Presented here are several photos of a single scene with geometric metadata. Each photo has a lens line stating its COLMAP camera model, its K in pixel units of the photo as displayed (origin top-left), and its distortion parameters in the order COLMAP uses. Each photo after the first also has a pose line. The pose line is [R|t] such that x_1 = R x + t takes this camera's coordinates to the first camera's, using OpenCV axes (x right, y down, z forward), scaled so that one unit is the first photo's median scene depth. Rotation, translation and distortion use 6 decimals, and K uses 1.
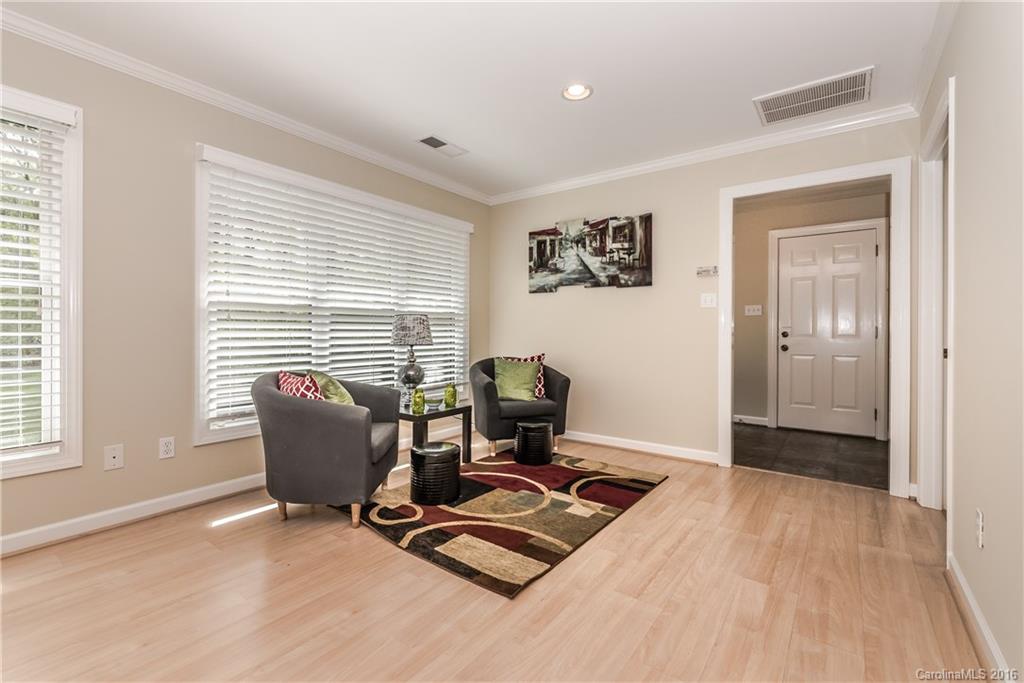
lens RADIAL K [[442.9, 0, 519.0], [0, 442.9, 335.5], [0, 0, 1]] dist [0.004208, -0.001715]
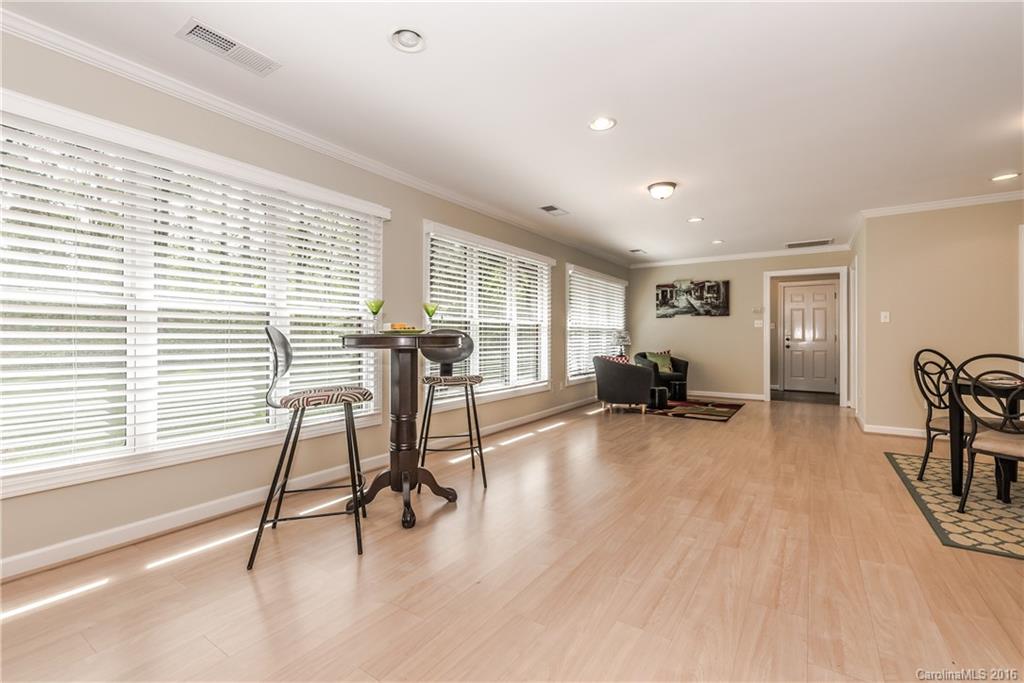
lens RADIAL K [[442.9, 0, 520.8], [0, 442.9, 341.3], [0, 0, 1]] dist [0.004208, -0.001715]
pose [[0.998453, -0.003938, 0.055461, -0.707615], [0.003638, 0.999978, 0.005502, -0.009655], [-0.055481, -0.005292, 0.998446, -0.904306]]
